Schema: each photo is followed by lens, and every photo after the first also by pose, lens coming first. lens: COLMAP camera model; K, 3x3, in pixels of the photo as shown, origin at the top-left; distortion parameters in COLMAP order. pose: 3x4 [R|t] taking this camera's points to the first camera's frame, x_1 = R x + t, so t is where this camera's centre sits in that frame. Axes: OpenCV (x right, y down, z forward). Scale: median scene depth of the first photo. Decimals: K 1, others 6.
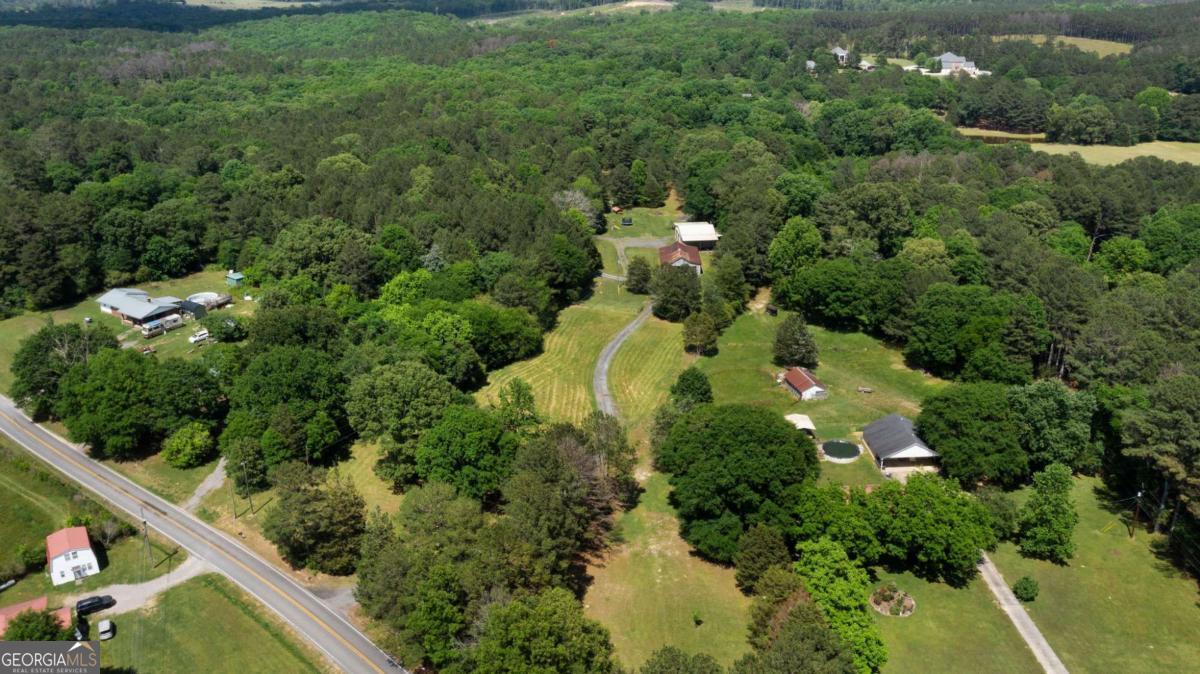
lens RADIAL K [[969.0, 0, 598.5], [0, 969.0, 338.5], [0, 0, 1]] dist [-0.003340, 0.004249]
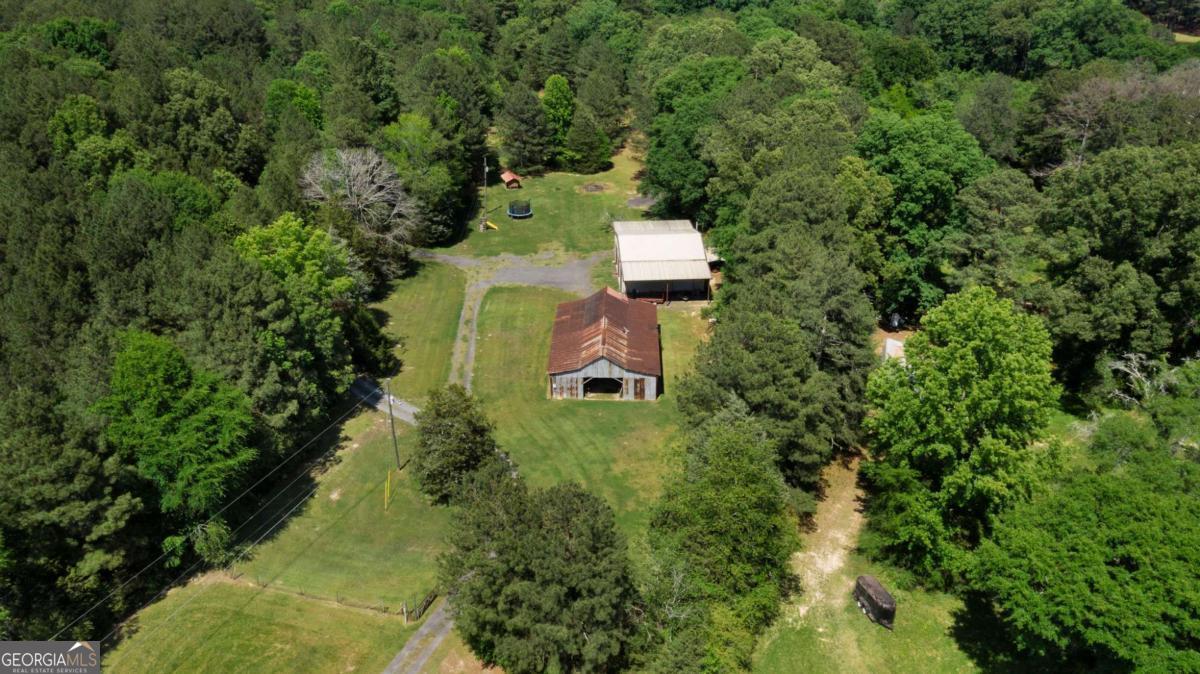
lens RADIAL K [[969.0, 0, 602.3], [0, 969.0, 334.8], [0, 0, 1]] dist [-0.003340, 0.004249]
pose [[0.999930, 0.010837, -0.004832, 0.070113], [-0.010400, 0.996517, 0.082735, -0.097508], [0.005711, -0.082679, 0.996560, 0.519322]]
